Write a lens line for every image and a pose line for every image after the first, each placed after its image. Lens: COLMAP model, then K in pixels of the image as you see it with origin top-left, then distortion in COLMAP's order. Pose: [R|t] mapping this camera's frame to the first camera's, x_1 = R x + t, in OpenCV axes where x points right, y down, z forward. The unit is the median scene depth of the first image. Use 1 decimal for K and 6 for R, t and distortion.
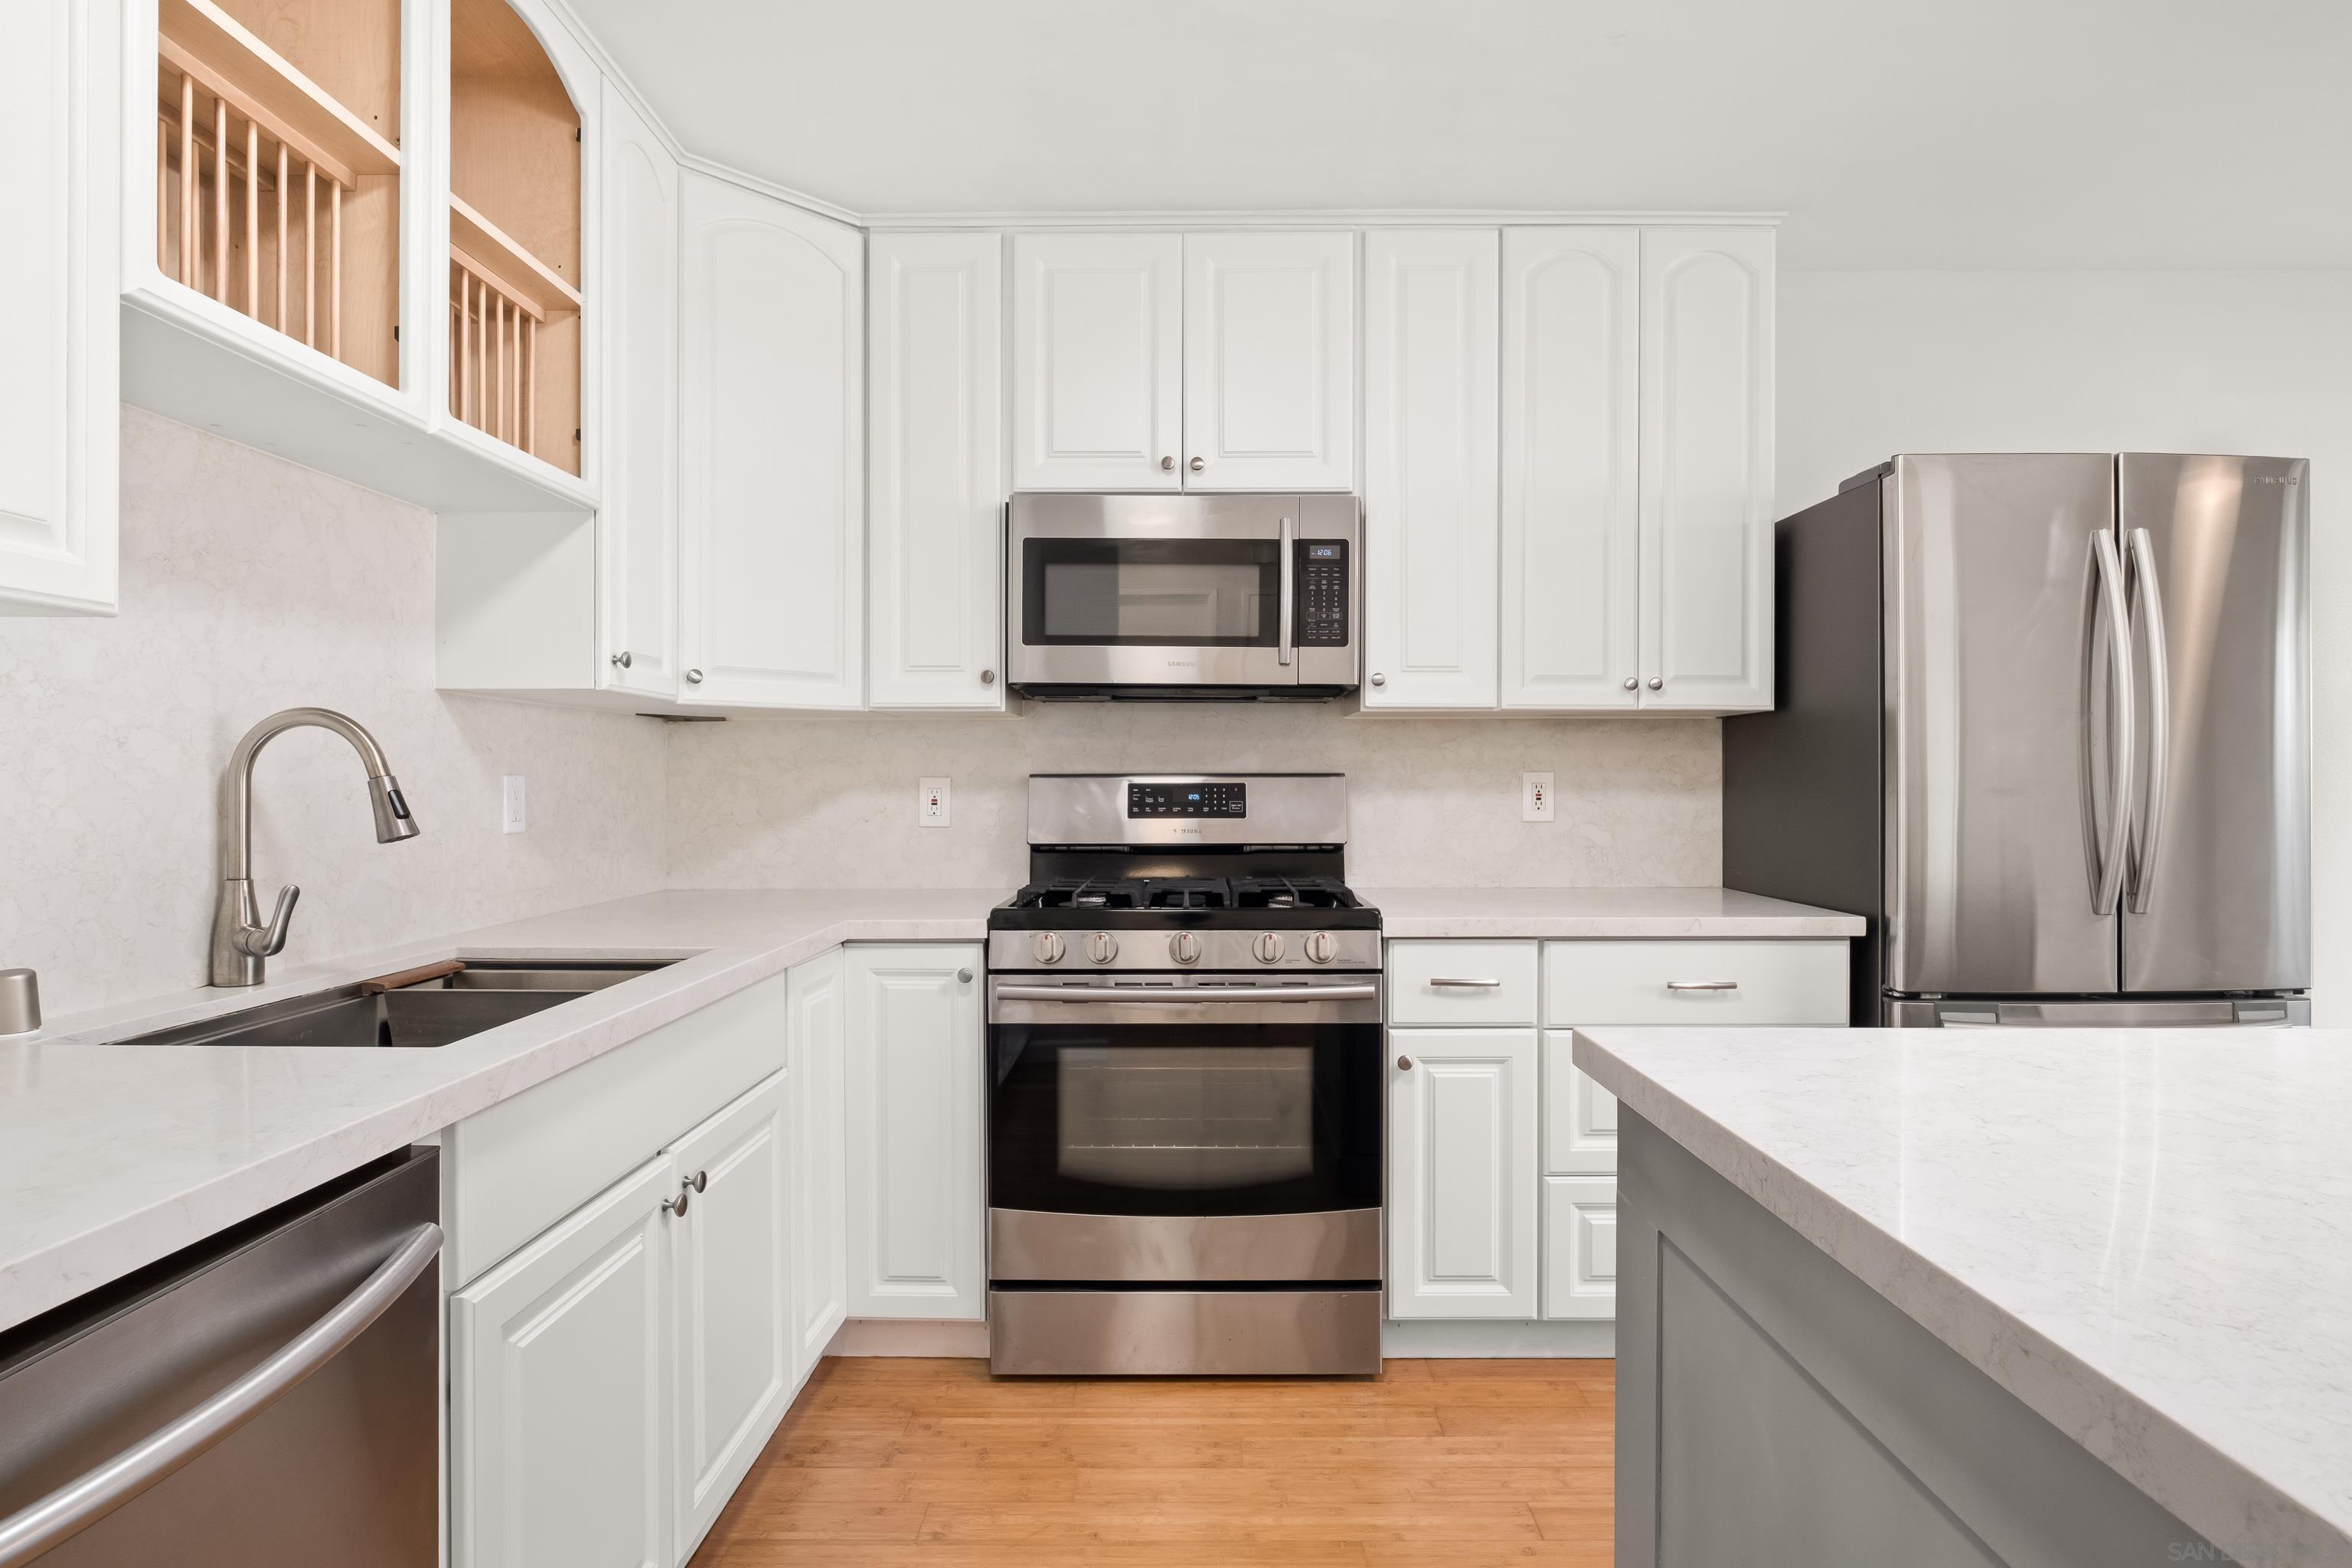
lens RADIAL K [[1201.8, 0, 1176.0], [0, 1201.8, 784.0], [0, 0, 1]] dist [-0.027776, -0.000131]
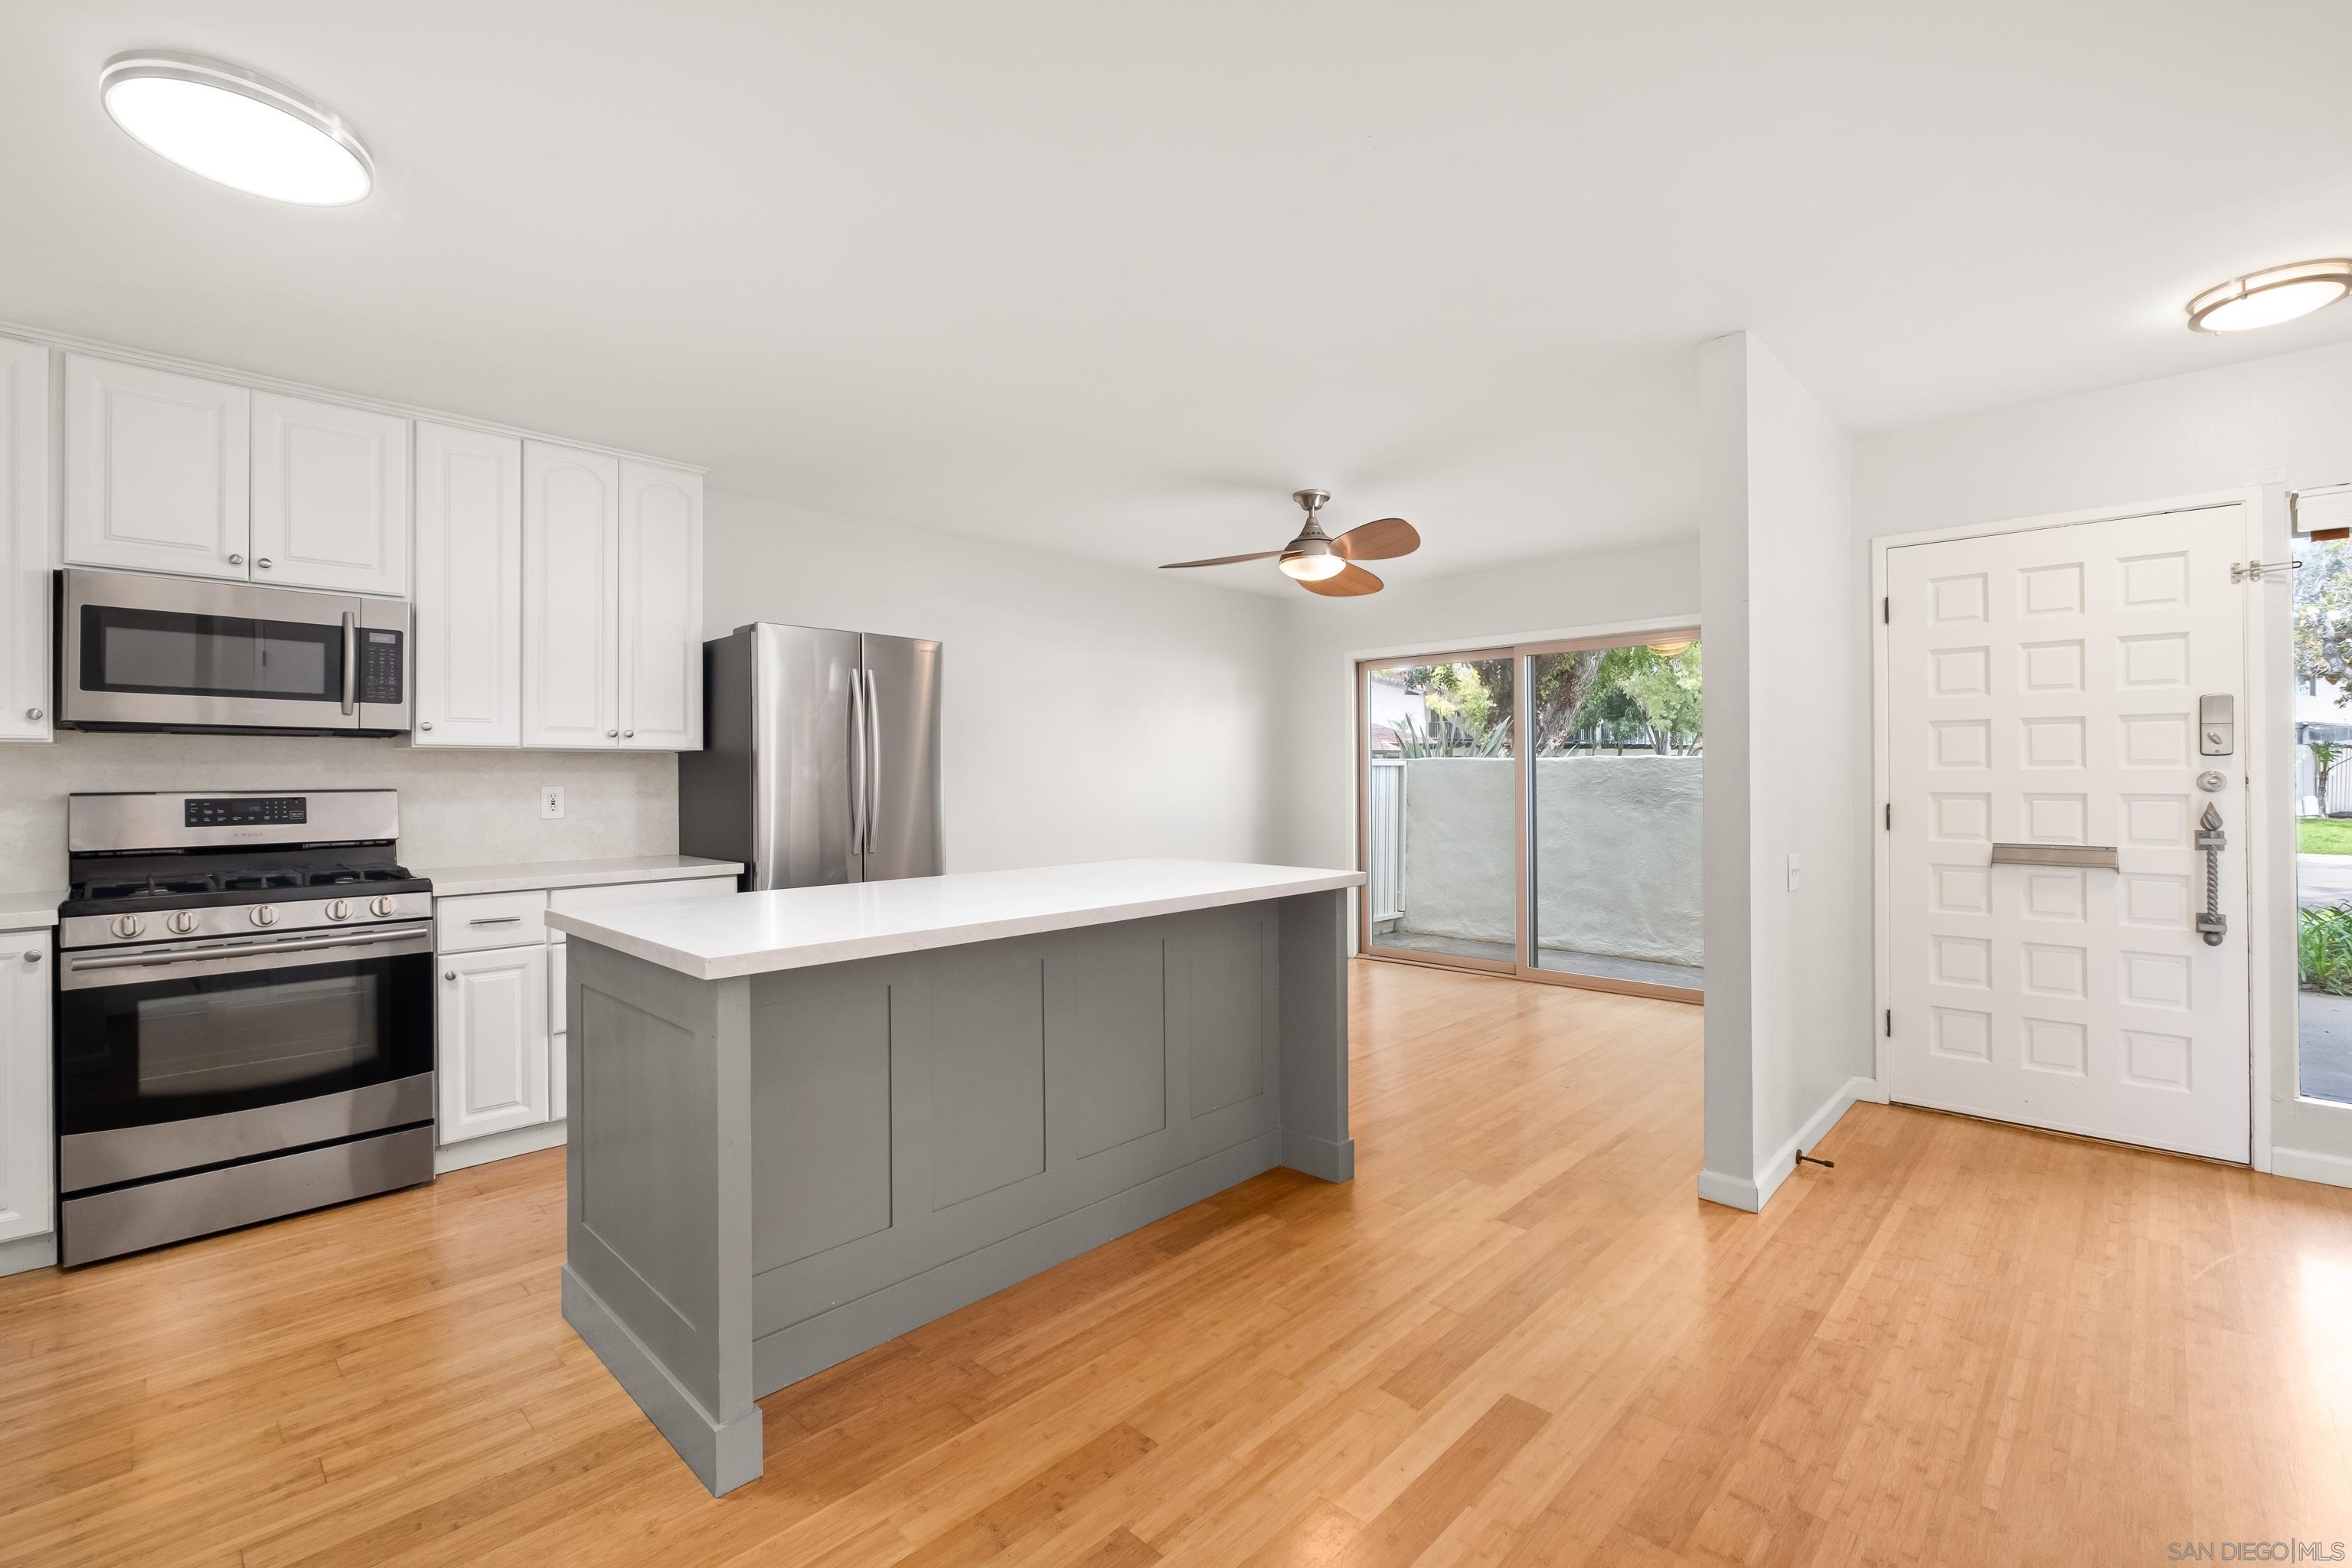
lens RADIAL K [[1028.5, 0, 1173.3], [0, 1028.5, 770.4], [0, 0, 1]] dist [-0.000671, -0.000278]
pose [[0.686295, 0.000242, 0.727323, -0.124648], [0.008685, 0.999926, -0.008528, -0.013857], [-0.727271, 0.012169, 0.686242, -0.550937]]
